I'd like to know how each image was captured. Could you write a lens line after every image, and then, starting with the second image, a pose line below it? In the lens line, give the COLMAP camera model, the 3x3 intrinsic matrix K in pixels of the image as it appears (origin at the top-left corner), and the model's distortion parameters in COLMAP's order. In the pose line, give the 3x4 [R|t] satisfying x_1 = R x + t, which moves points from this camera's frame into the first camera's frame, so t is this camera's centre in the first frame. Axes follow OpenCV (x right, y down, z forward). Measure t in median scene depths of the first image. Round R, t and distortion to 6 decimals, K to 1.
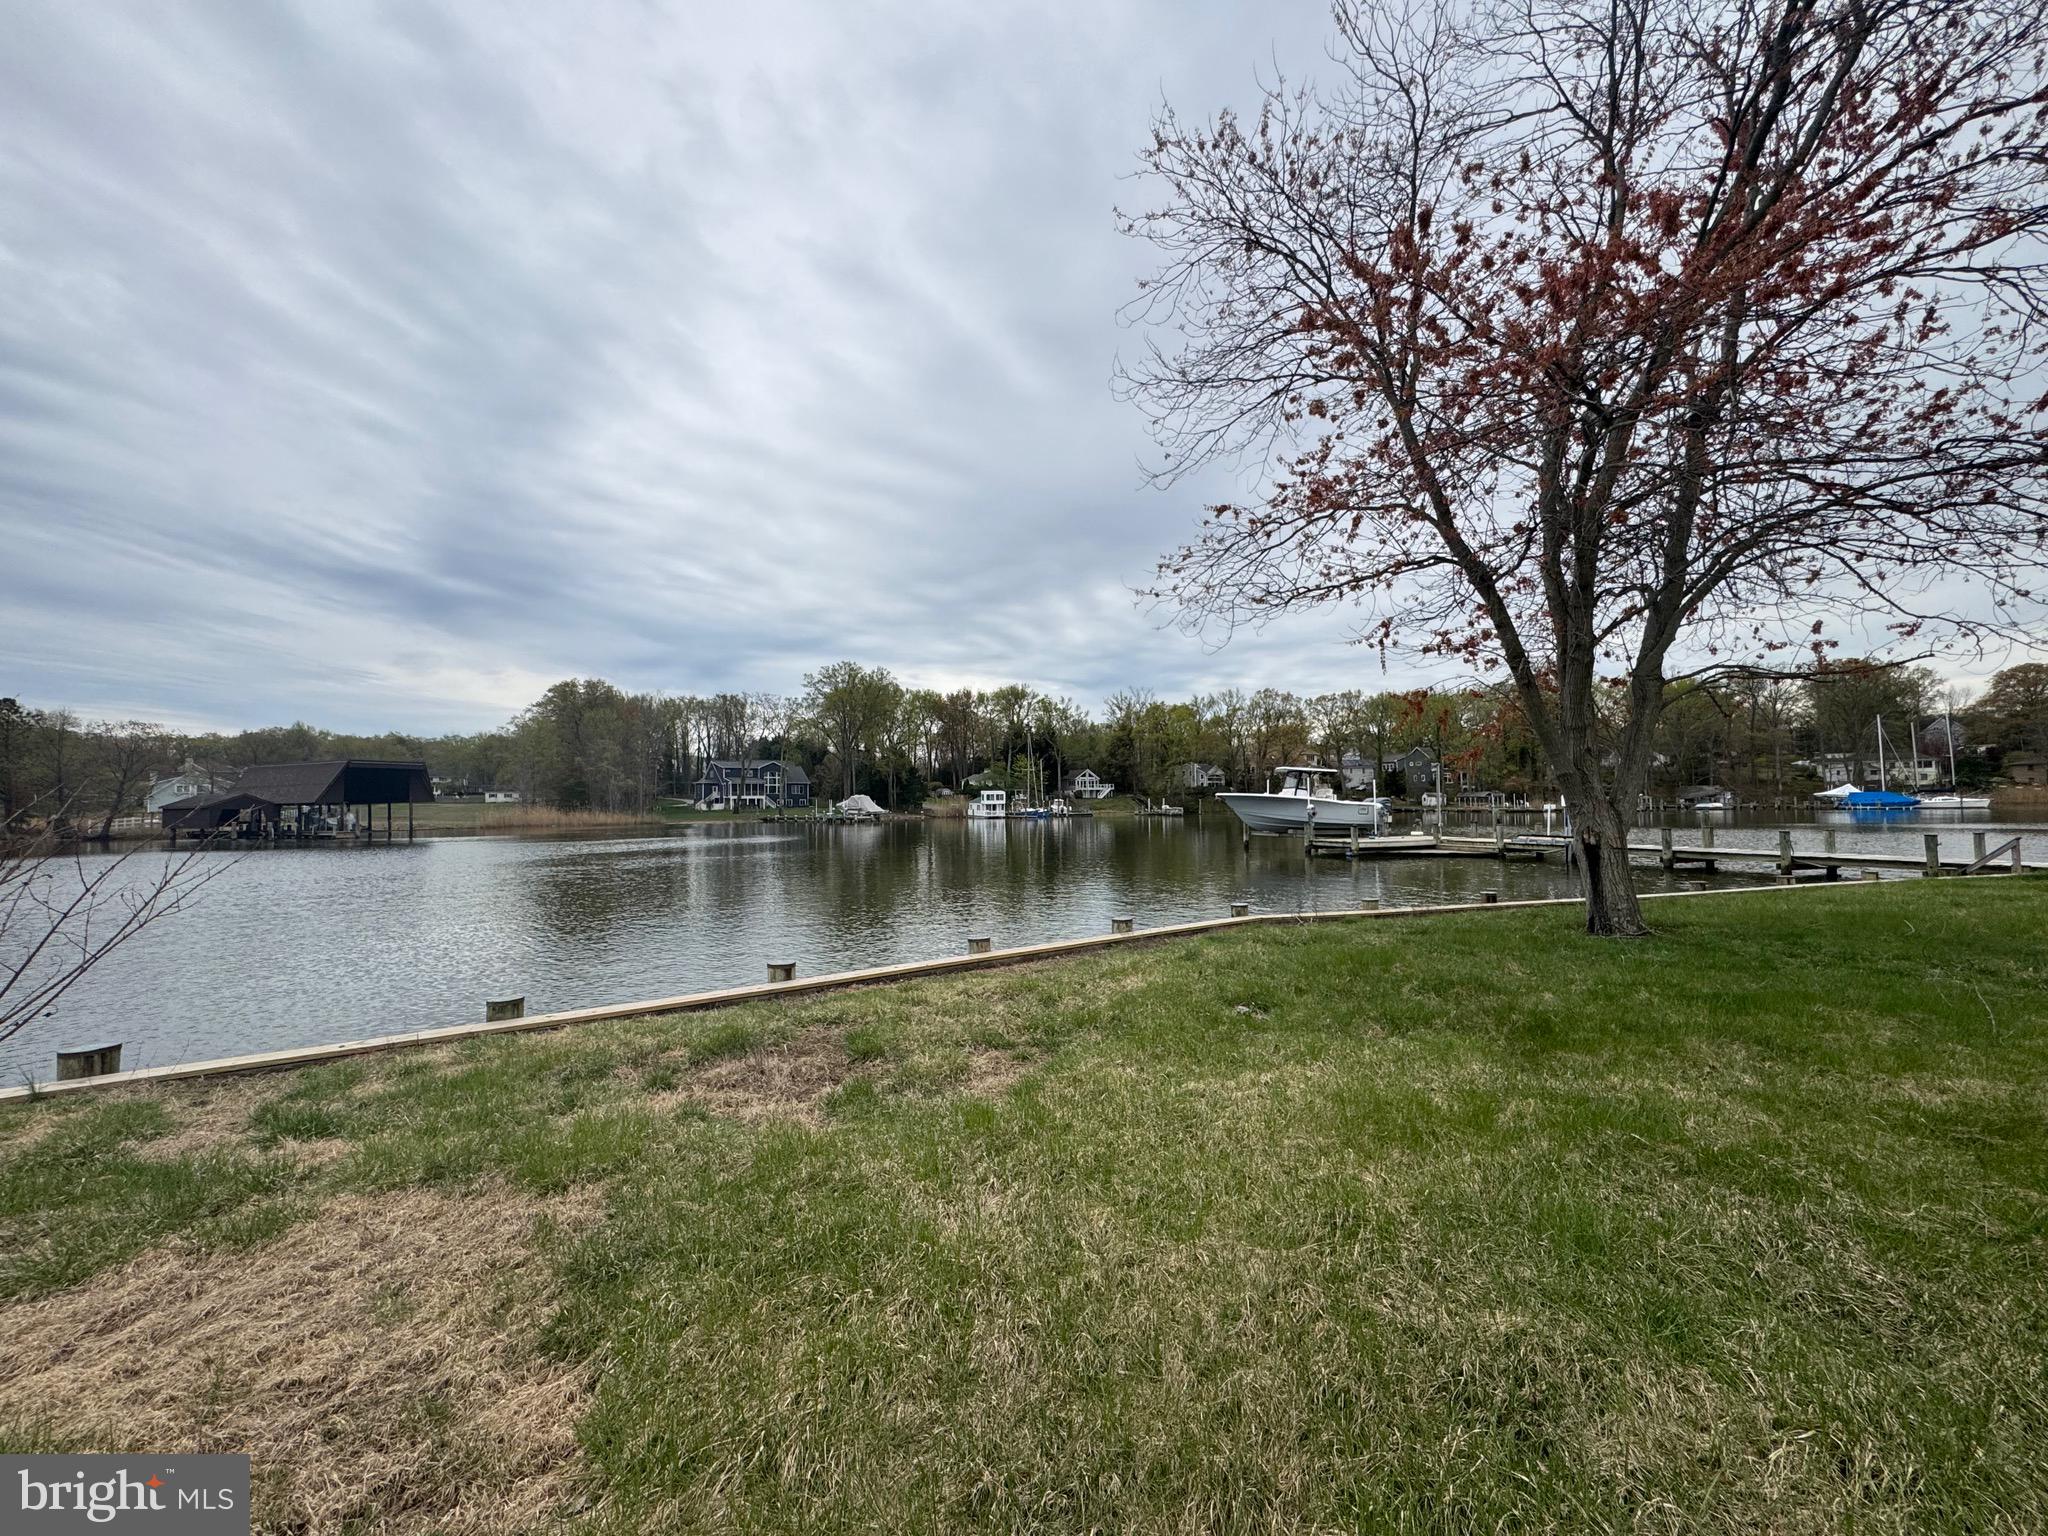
lens RADIAL K [[823.4, 0, 1011.7], [0, 823.4, 744.7], [0, 0, 1]] dist [0.006015, -0.001605]
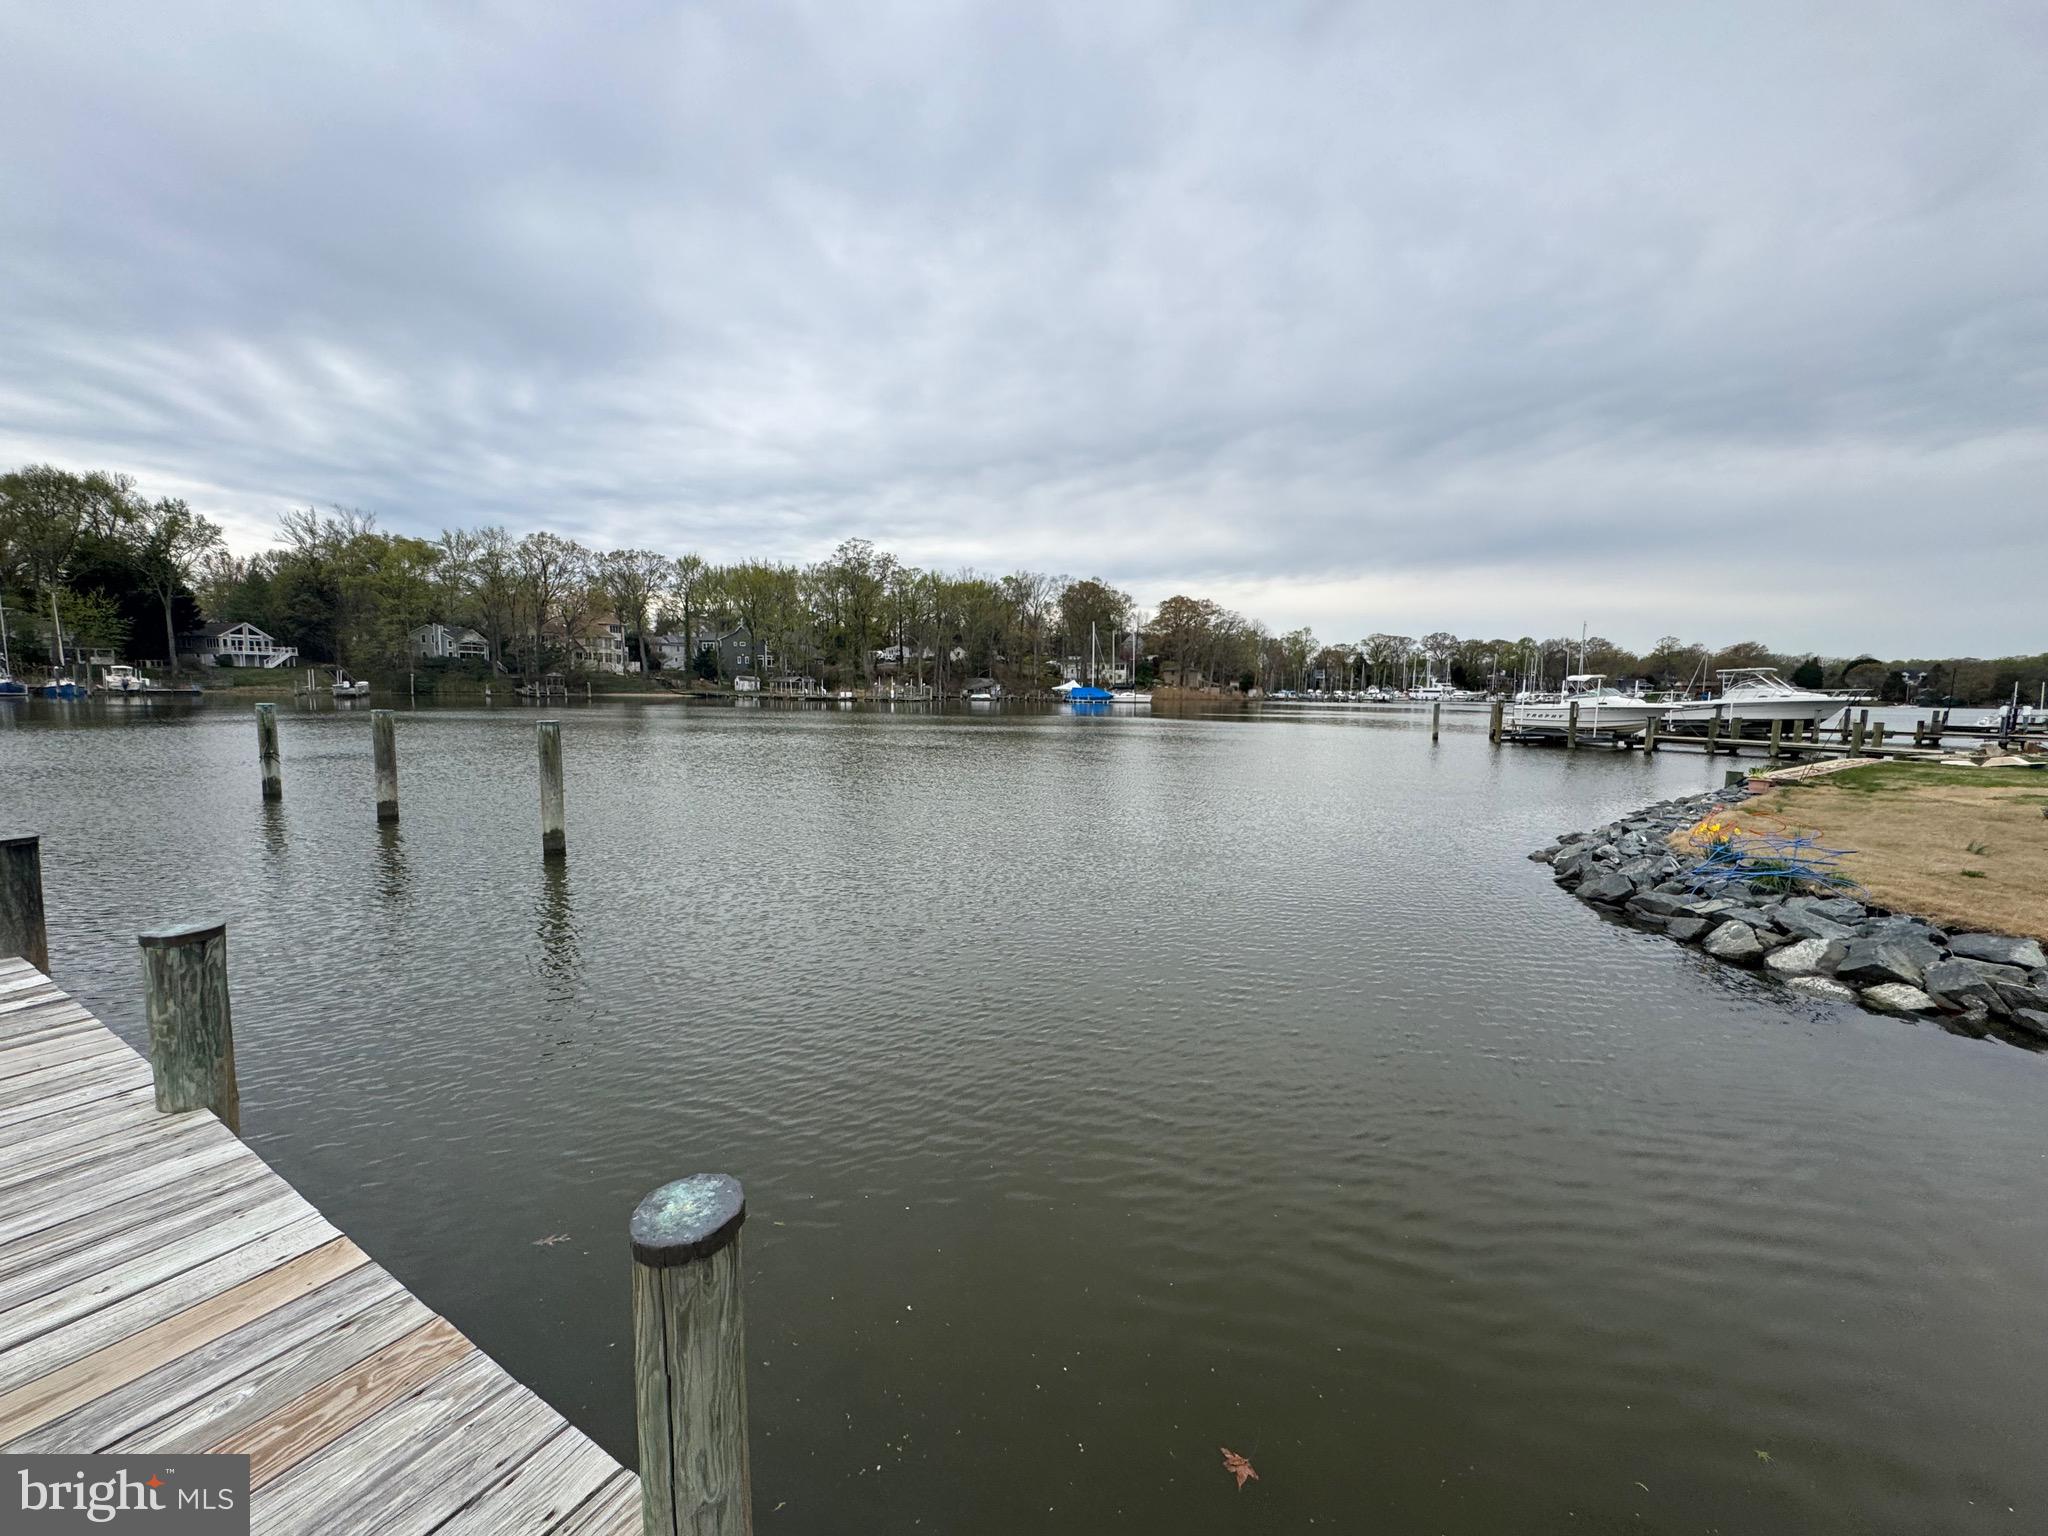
lens RADIAL K [[823.4, 0, 1032.5], [0, 823.4, 789.0], [0, 0, 1]] dist [0.006015, -0.001605]
pose [[0.751475, -0.055227, 0.657446, 0.136678], [-0.072843, 0.983453, 0.165873, 0.006581], [-0.655728, -0.172540, 0.735018, 0.102797]]
